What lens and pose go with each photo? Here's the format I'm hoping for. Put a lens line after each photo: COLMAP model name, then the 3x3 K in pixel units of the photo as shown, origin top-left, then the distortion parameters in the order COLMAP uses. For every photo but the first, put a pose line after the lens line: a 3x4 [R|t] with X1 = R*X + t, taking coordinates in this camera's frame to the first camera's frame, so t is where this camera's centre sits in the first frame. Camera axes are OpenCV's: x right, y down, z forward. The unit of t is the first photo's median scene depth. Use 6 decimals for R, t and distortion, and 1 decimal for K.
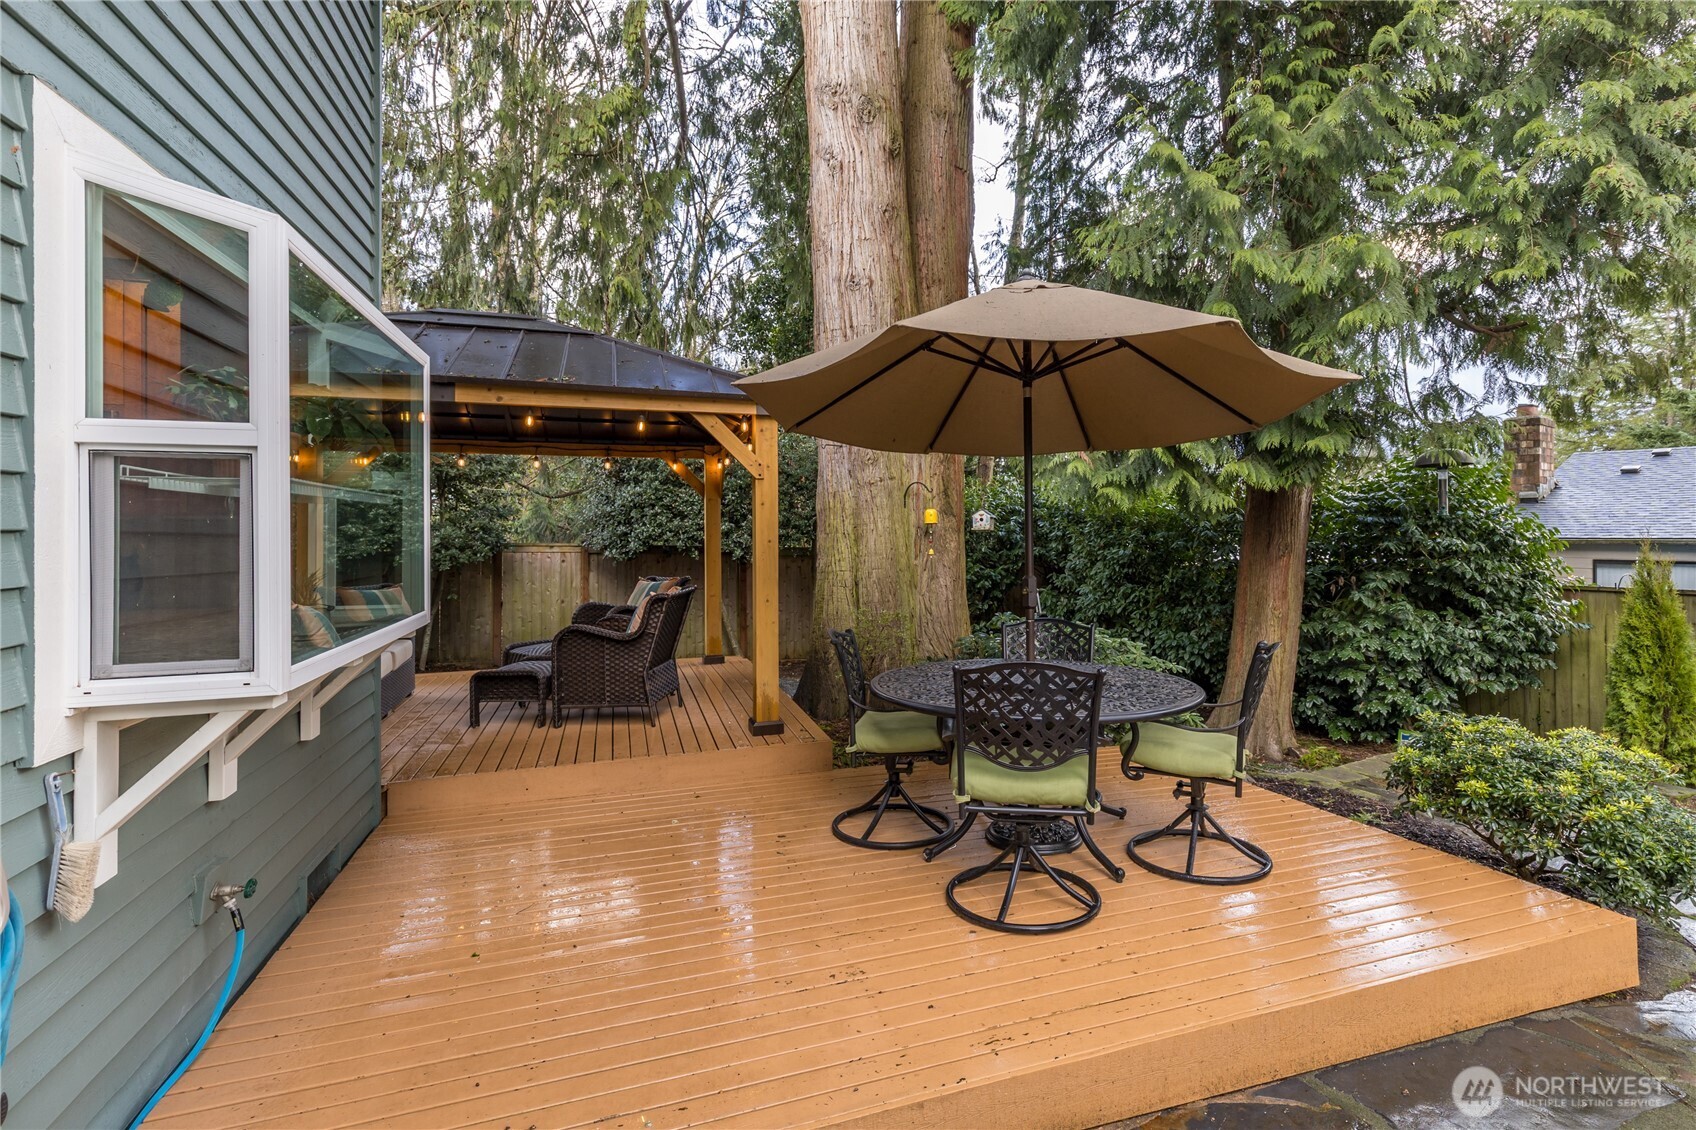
lens RADIAL K [[797.9, 0, 878.9], [0, 797.9, 529.1], [0, 0, 1]] dist [0.000058, 0.000269]
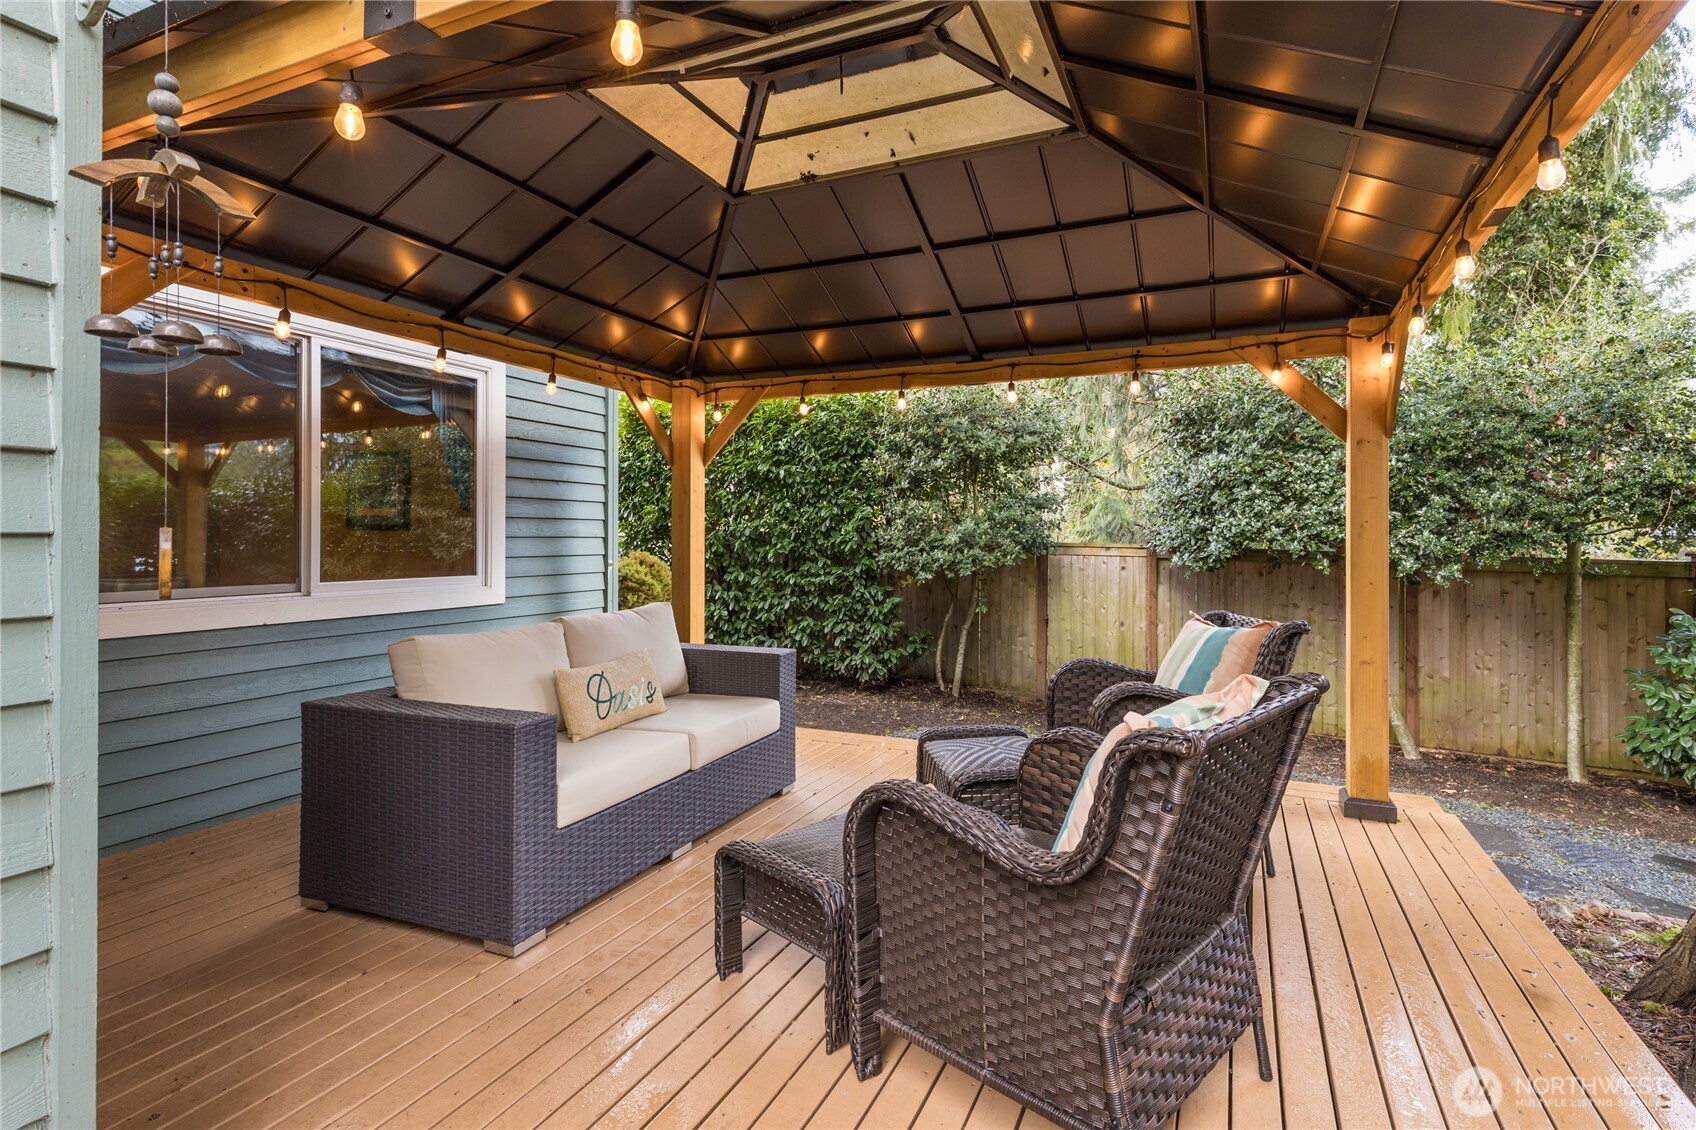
lens RADIAL K [[797.9, 0, 902.8], [0, 797.9, 538.7], [0, 0, 1]] dist [0.000058, 0.000269]
pose [[0.757445, 0.009565, -0.652829, -0.082598], [-0.006868, 0.999954, 0.006682, 0.010680], [0.652863, -0.000578, 0.757476, 0.359044]]
